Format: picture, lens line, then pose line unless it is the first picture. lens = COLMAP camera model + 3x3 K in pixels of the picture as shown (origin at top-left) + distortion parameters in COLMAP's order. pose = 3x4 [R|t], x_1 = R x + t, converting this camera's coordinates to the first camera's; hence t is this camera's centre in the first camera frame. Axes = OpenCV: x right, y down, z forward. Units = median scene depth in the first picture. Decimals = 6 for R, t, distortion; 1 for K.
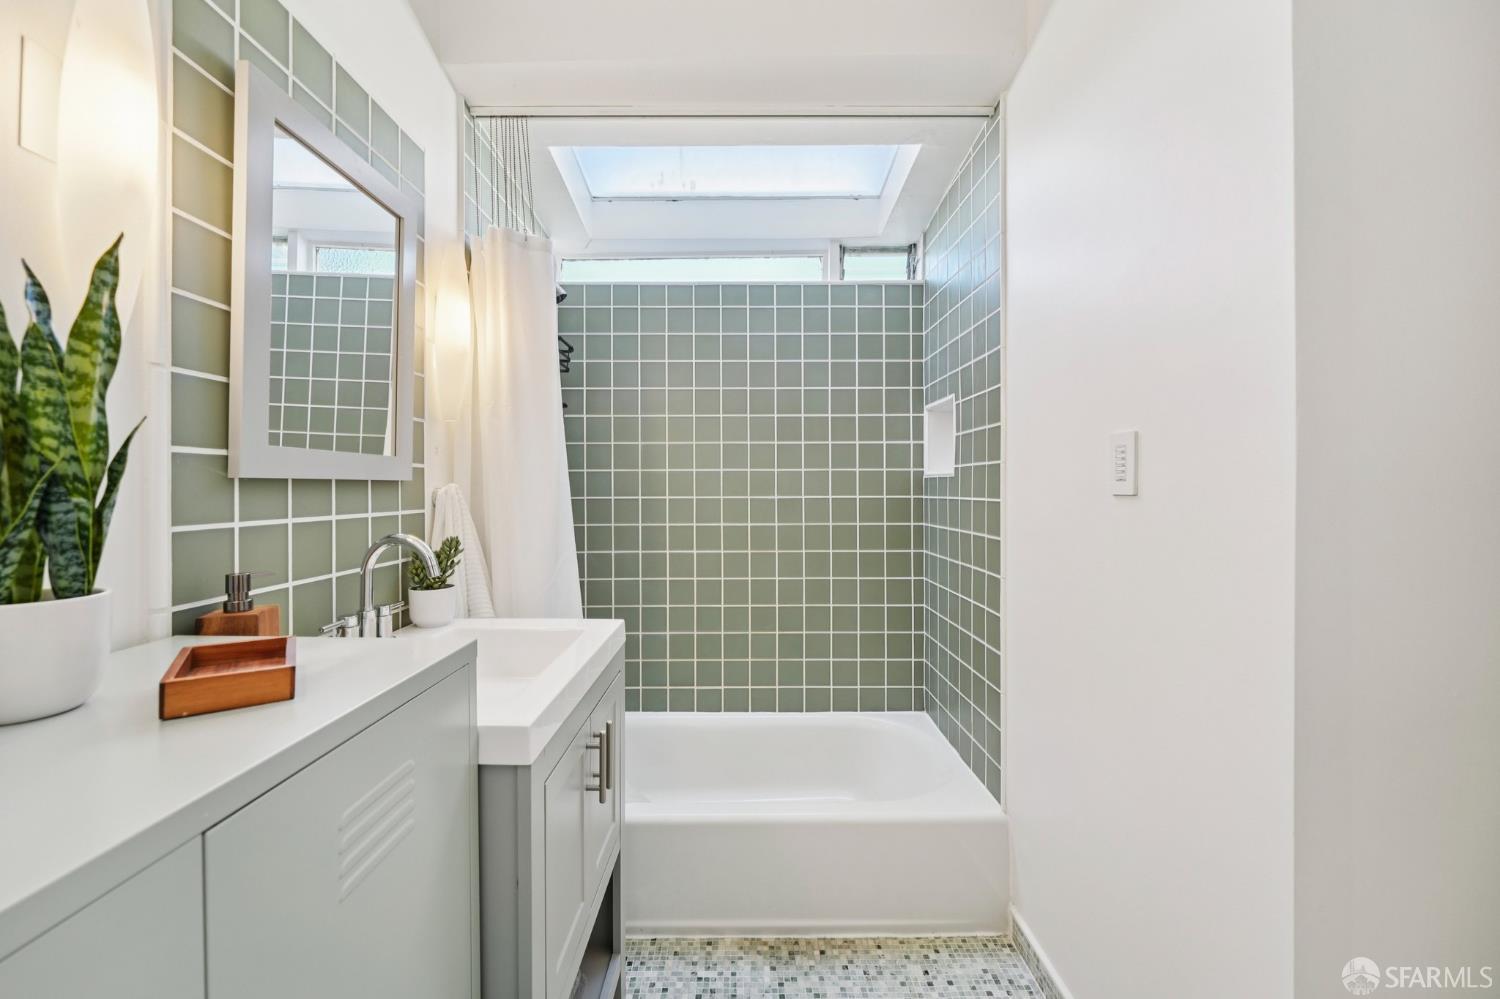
lens RADIAL K [[585.6, 0, 719.4], [0, 585.6, 484.5], [0, 0, 1]] dist [-0.001171, -0.000246]
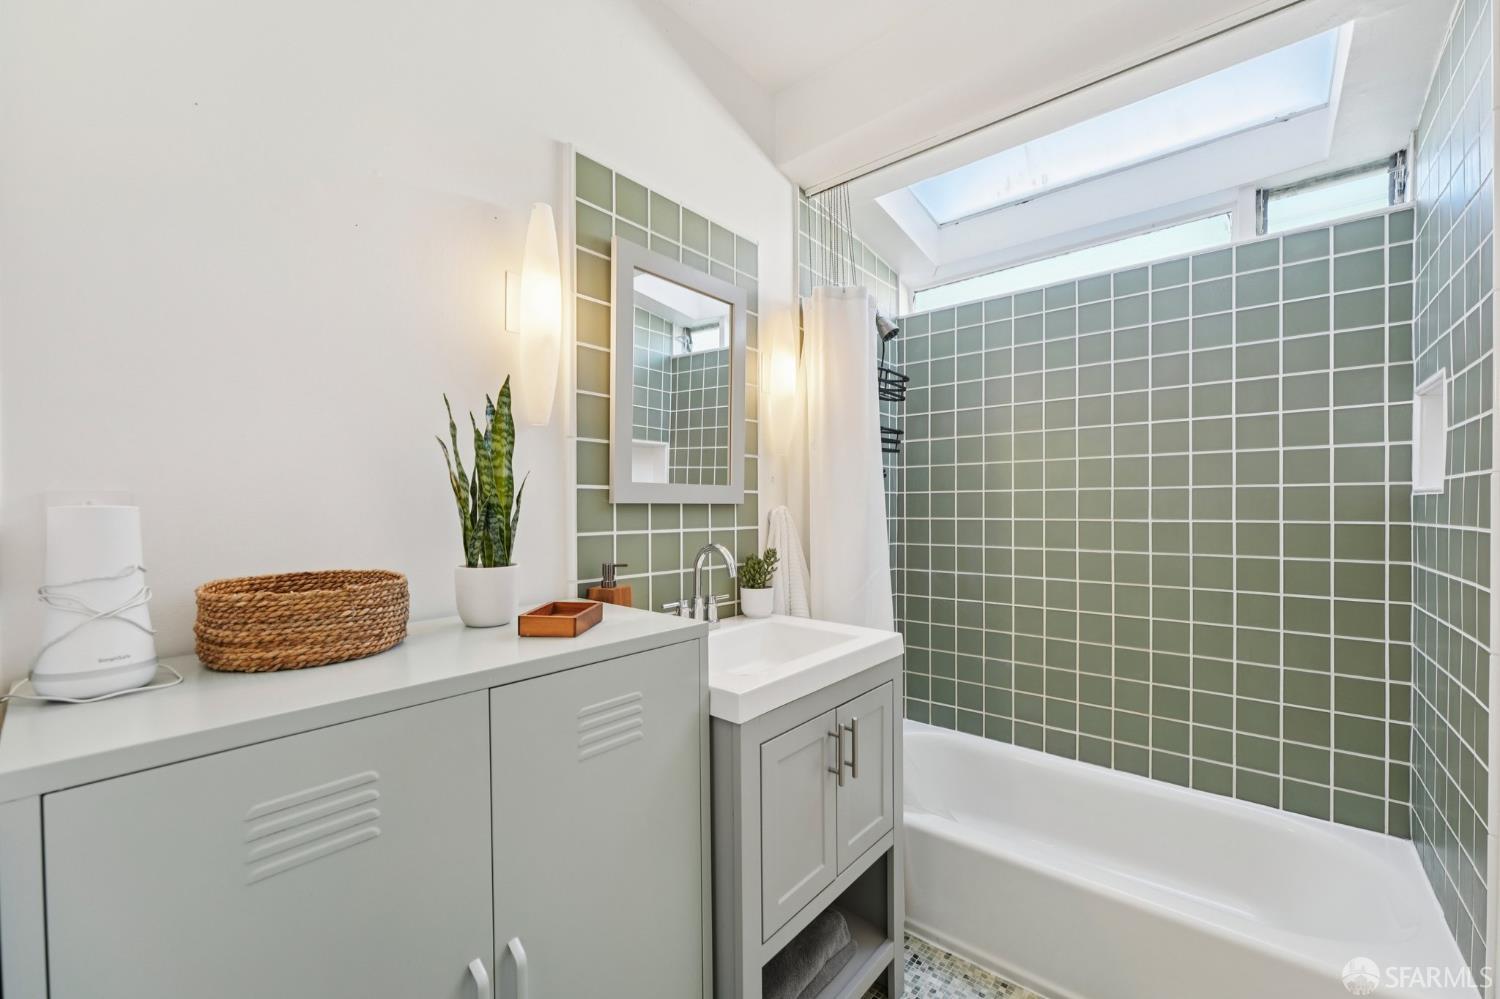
lens RADIAL K [[580.0, 0, 760.6], [0, 580.0, 509.0], [0, 0, 1]] dist [-0.001045, -0.000148]
pose [[0.782330, 0.002510, -0.622859, 0.252169], [0.002401, 0.999972, 0.007046, -0.003318], [0.622860, -0.007008, 0.782302, 0.013858]]
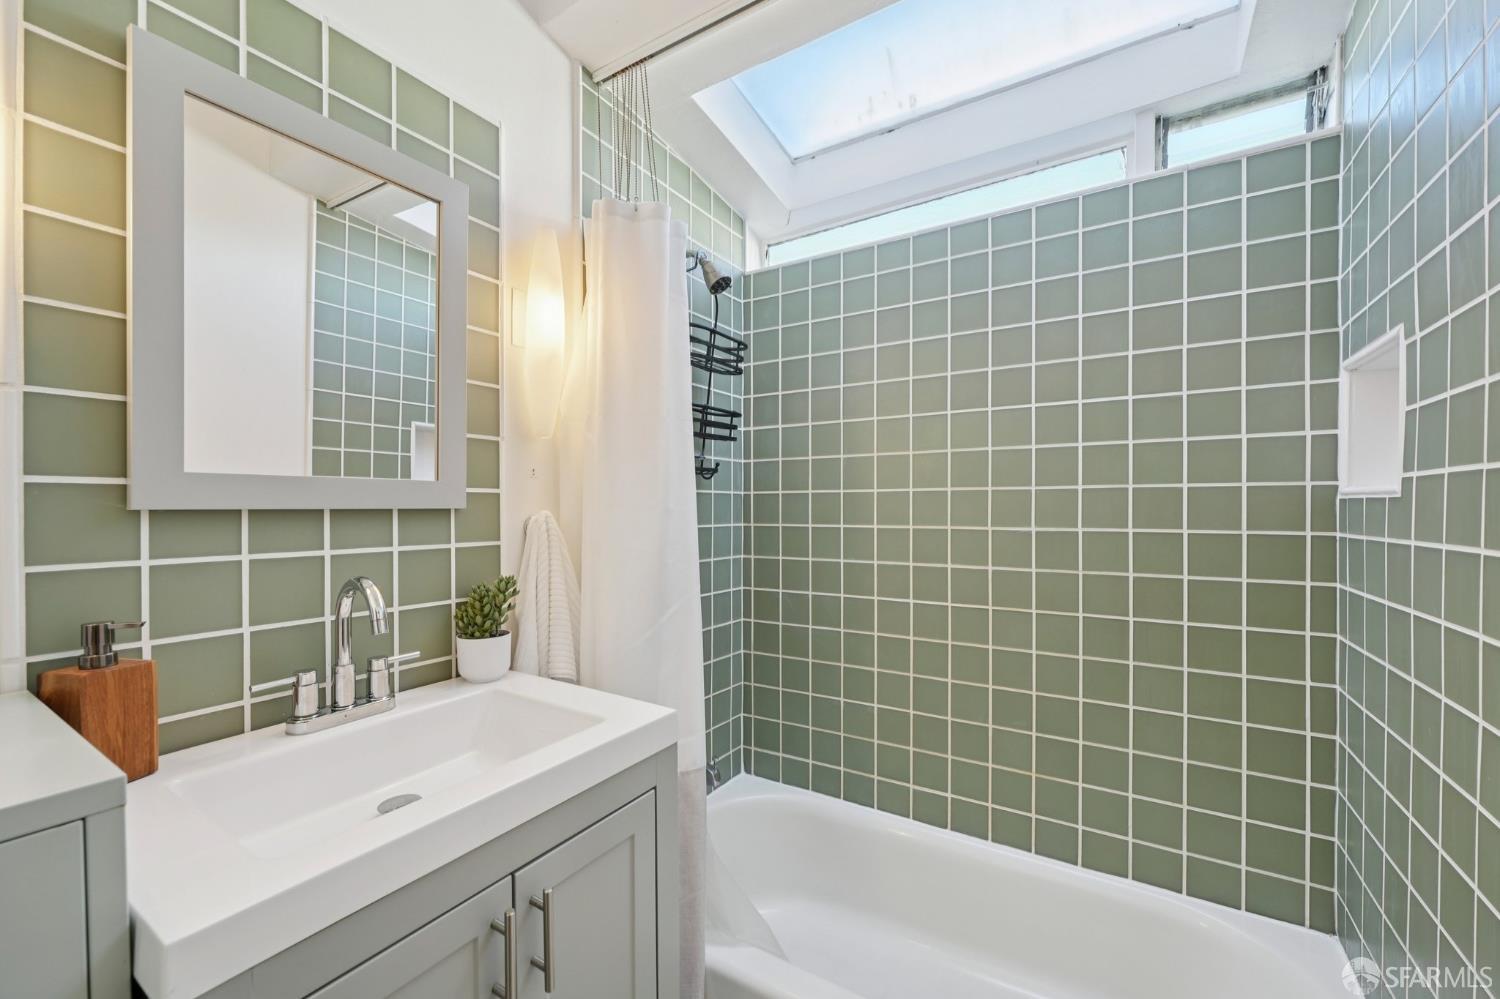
lens RADIAL K [[580.0, 0, 760.6], [0, 580.0, 509.0], [0, 0, 1]] dist [-0.001045, -0.000148]
pose [[0.862905, 0.003353, -0.505356, 0.230857], [0.001335, 0.999959, 0.008913, -0.010646], [0.505365, -0.008366, 0.862865, 0.399368]]
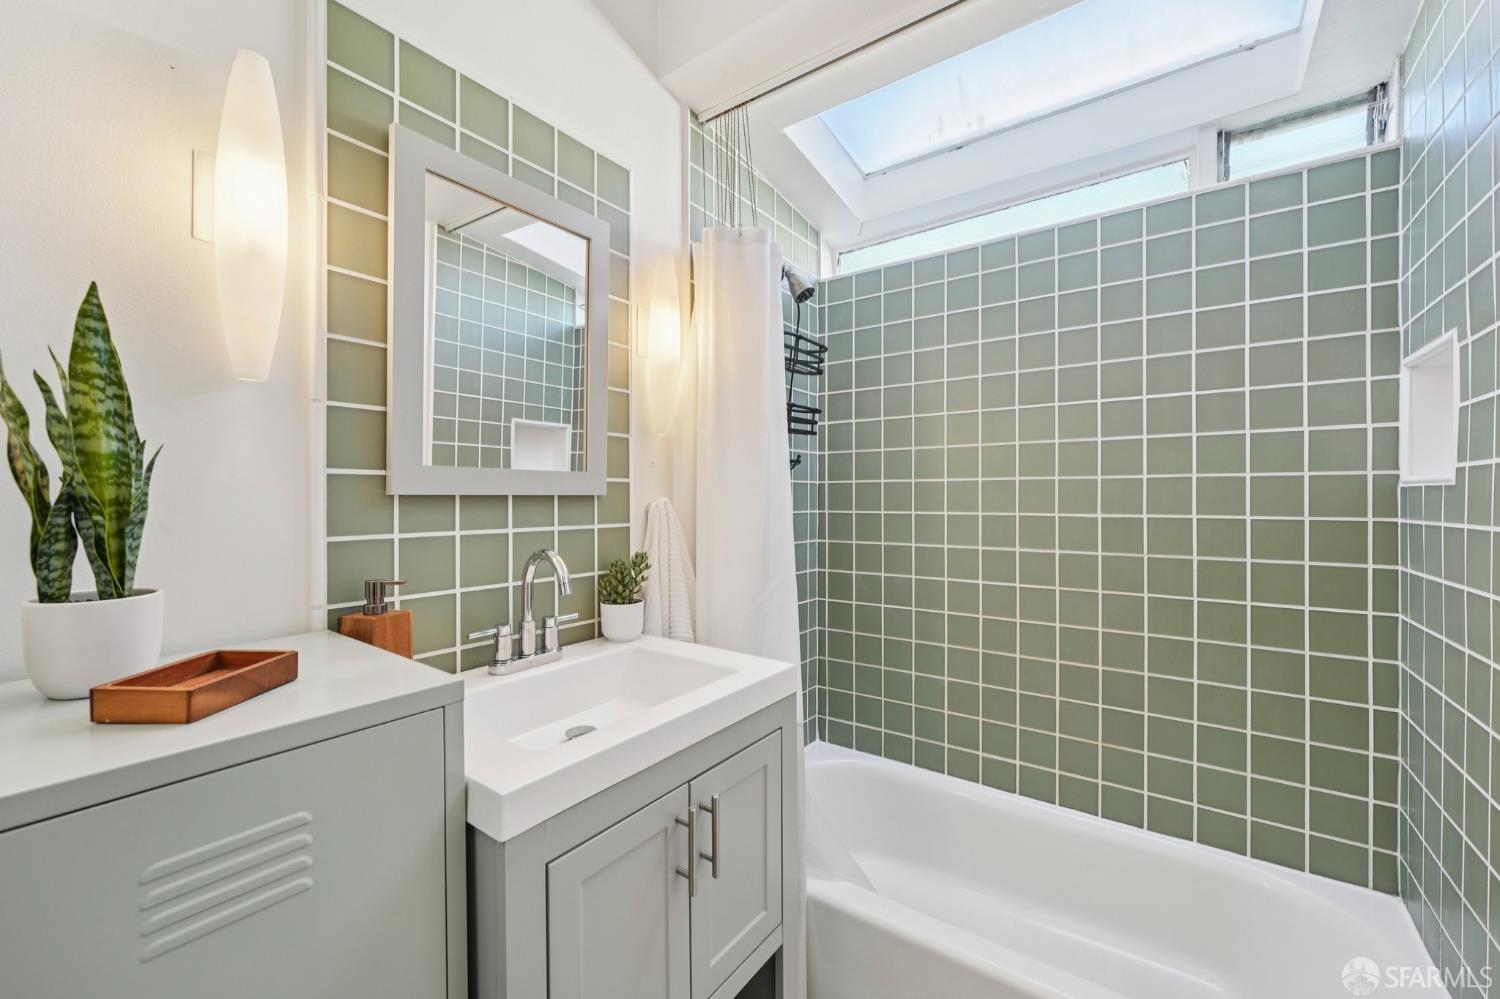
lens RADIAL K [[579.1, 0, 756.8], [0, 579.1, 495.9], [0, 0, 1]] dist [-0.000423, -0.000445]
pose [[0.825149, 0.001181, -0.564914, 0.215185], [0.000703, 0.999995, 0.003117, -0.006770], [0.564914, -0.002969, 0.825144, 0.260895]]
